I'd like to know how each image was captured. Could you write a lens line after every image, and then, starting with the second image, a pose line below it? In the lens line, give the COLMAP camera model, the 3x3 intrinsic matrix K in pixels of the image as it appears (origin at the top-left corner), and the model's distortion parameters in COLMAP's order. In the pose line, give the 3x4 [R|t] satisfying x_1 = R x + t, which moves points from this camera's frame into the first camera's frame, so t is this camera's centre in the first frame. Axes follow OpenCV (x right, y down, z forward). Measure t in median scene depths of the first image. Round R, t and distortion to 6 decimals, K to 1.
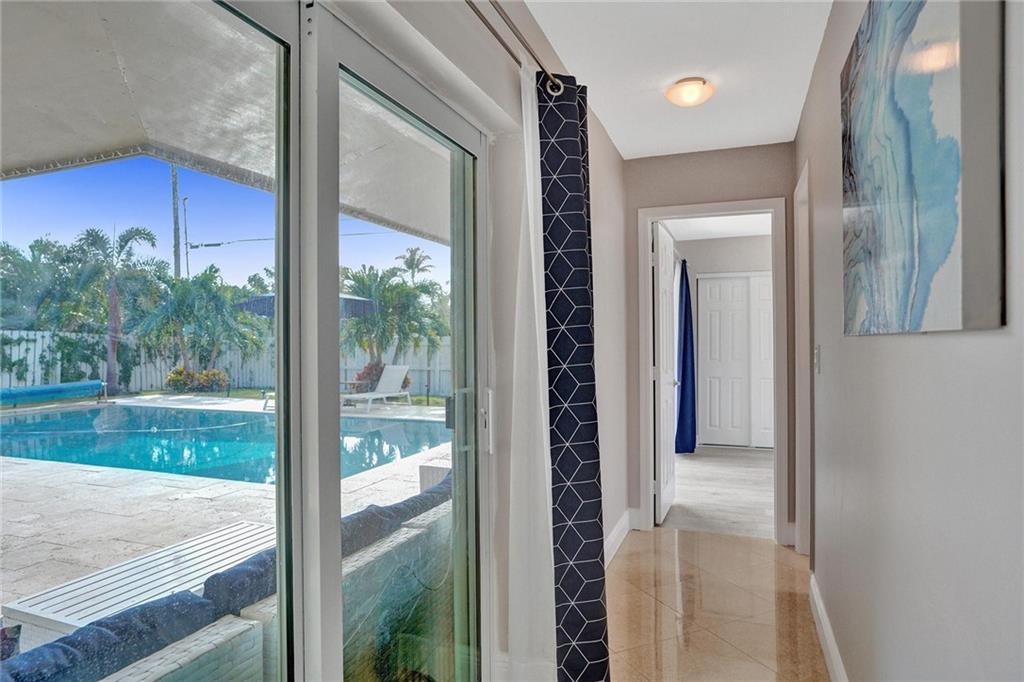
lens RADIAL K [[583.6, 0, 512.0], [0, 583.6, 341.0], [0, 0, 1]] dist [-0.000119, 0.000050]
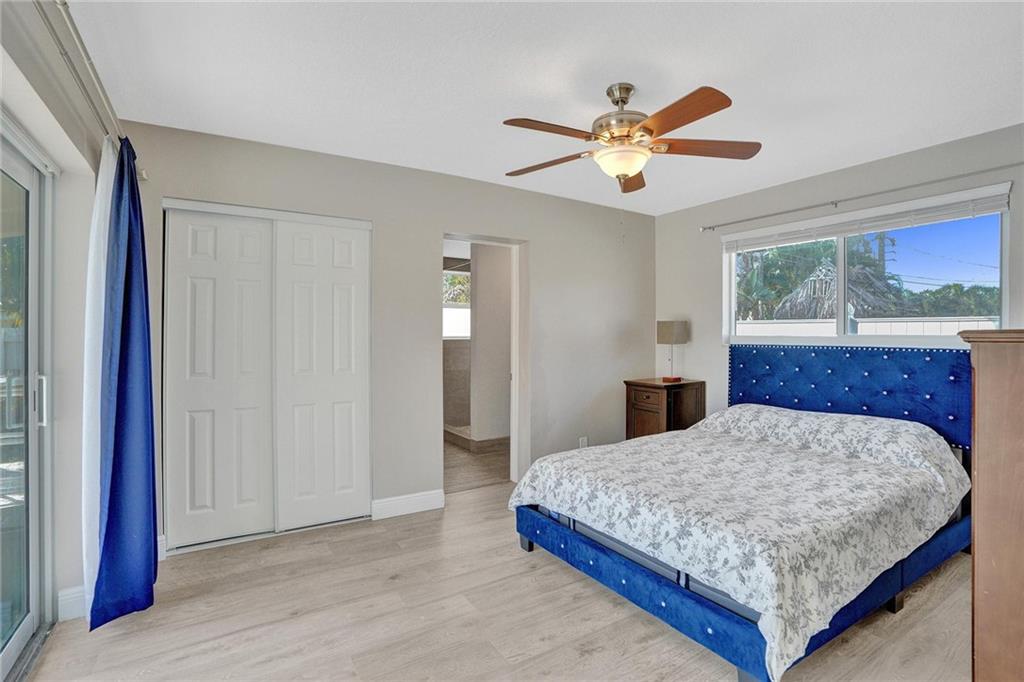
lens RADIAL K [[480.8, 0, 512.0], [0, 480.8, 341.0], [0, 0, 1]] dist [-0.067558, 0.027379]
pose [[0.596903, 0.005044, 0.802297, 0.180393], [-0.009142, 0.999958, 0.000515, 0.001583], [-0.802261, -0.007643, 0.596924, 0.539375]]
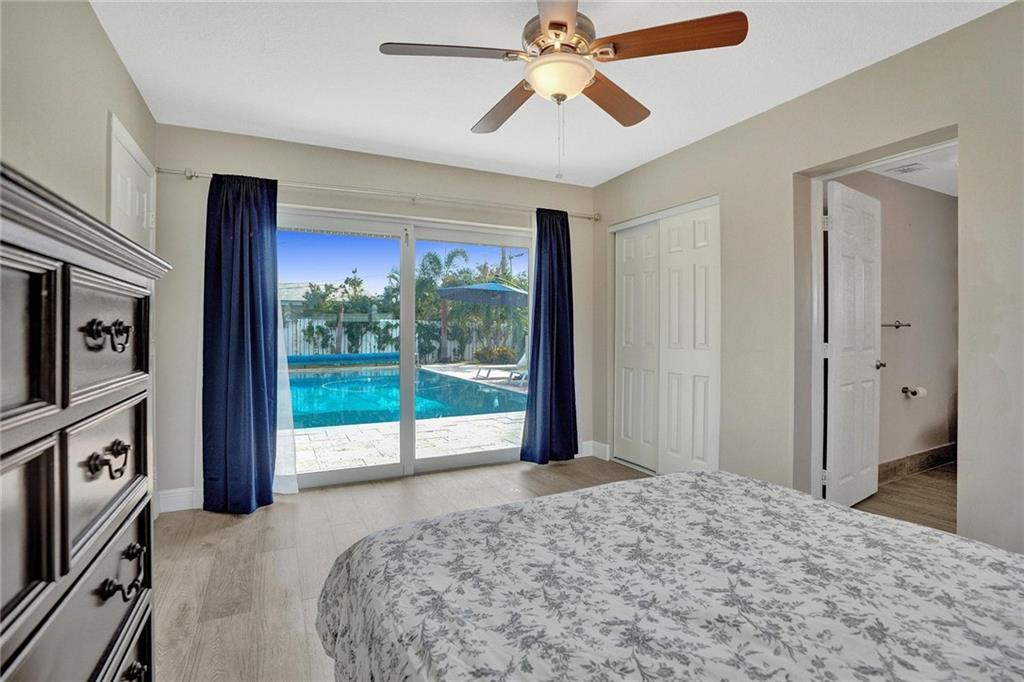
lens RADIAL K [[480.8, 0, 512.0], [0, 480.8, 341.0], [0, 0, 1]] dist [-0.067558, 0.027379]
pose [[0.726254, 0.018779, -0.687170, 0.636038], [-0.001951, 0.999679, 0.025258, 0.014402], [0.687424, -0.017003, 0.726058, 0.468075]]
